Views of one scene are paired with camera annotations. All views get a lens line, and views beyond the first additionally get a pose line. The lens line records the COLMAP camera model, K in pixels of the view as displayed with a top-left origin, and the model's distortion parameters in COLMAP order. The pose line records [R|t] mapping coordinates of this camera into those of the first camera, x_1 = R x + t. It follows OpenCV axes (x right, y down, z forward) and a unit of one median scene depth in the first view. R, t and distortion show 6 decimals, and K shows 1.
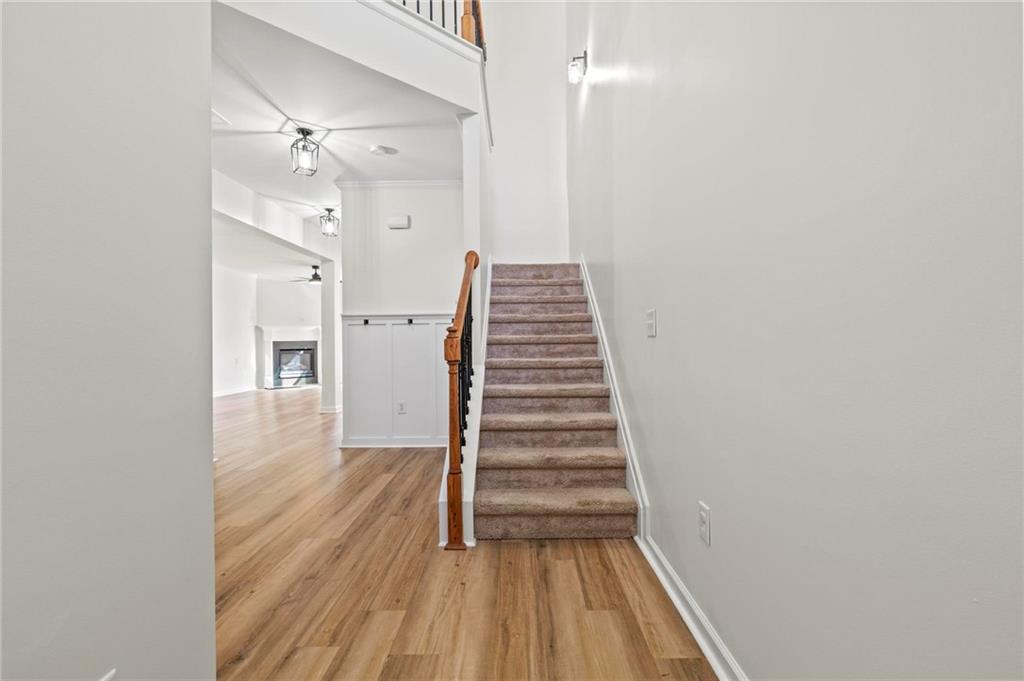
lens RADIAL K [[457.3, 0, 512.0], [0, 457.3, 340.5], [0, 0, 1]] dist [-0.000187, -0.000070]
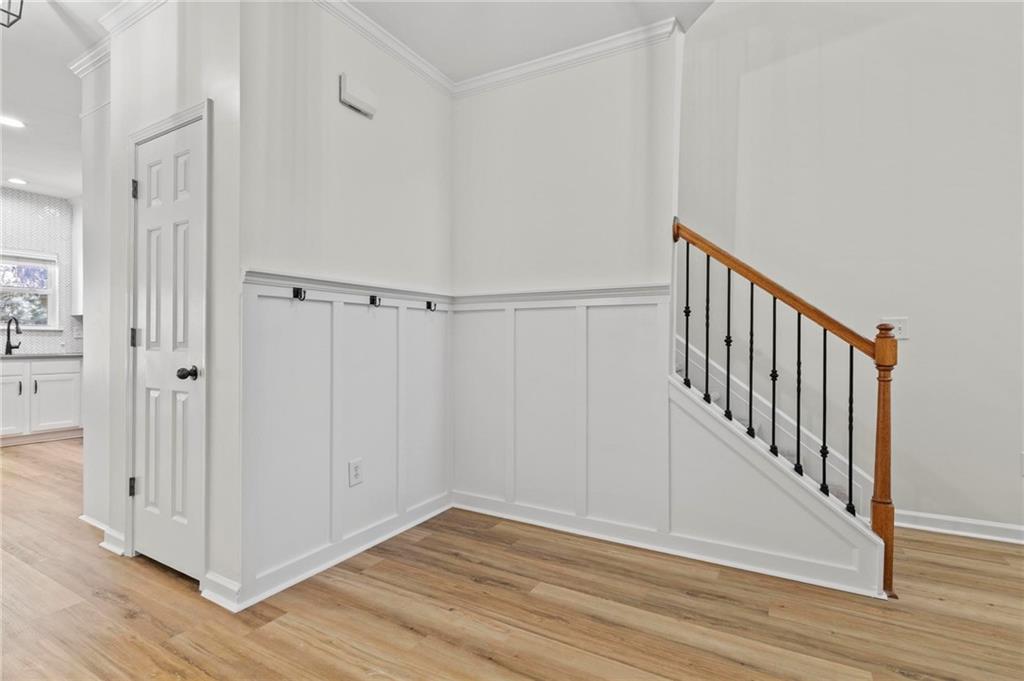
lens RADIAL K [[495.1, 0, 512.0], [0, 495.1, 340.5], [0, 0, 1]] dist [0.000211, -0.000178]
pose [[0.483031, 0.010387, 0.875542, -1.022806], [-0.008641, 0.999937, -0.007096, 0.009493], [-0.875561, -0.004138, 0.483091, 0.961211]]
